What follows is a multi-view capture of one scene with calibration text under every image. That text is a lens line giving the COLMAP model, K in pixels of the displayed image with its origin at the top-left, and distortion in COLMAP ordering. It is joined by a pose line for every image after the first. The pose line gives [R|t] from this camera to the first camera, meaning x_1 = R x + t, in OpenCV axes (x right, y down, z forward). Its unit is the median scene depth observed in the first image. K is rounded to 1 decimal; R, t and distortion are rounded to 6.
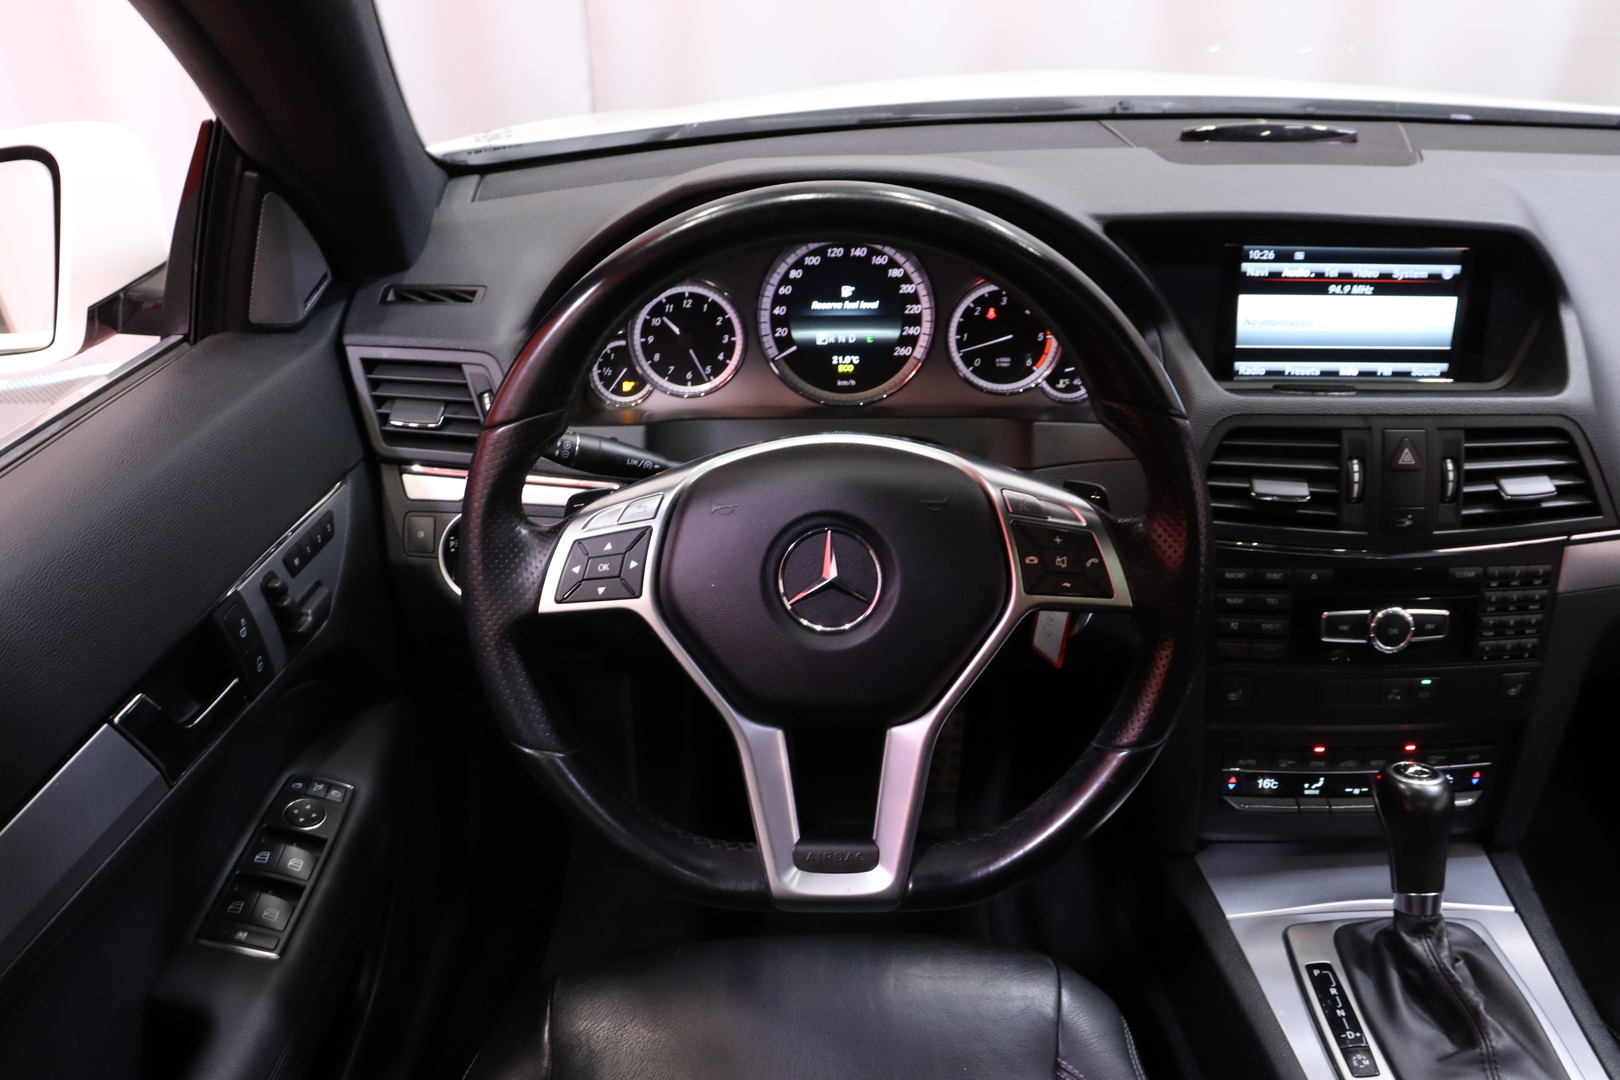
lens RADIAL K [[1312.2, 0, 810.0], [0, 1312.2, 540.0], [0, 0, 1]] dist [-0.193250, 0.179670]
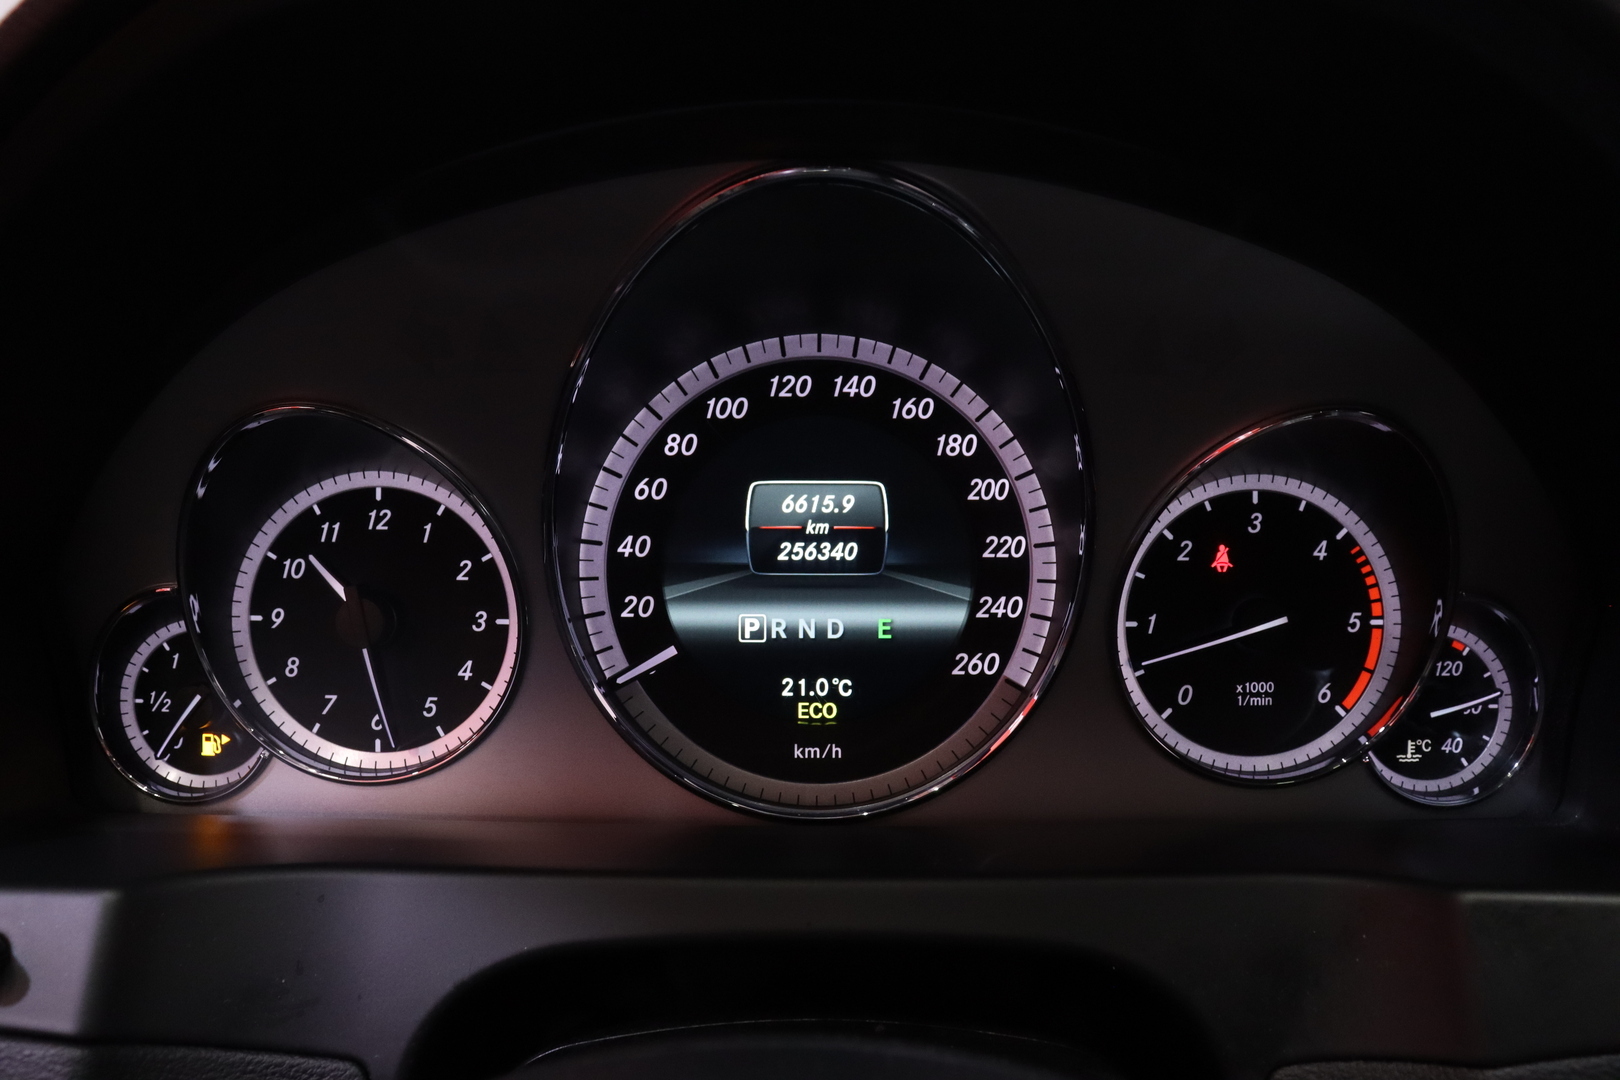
lens RADIAL K [[1312.2, 0, 810.0], [0, 1312.2, 540.0], [0, 0, 1]] dist [-0.193250, 0.179670]
pose [[0.999801, 0.015165, 0.012992, 0.020697], [-0.011121, 0.963211, -0.268515, -0.082347], [-0.016586, 0.268317, 0.963188, 0.659857]]
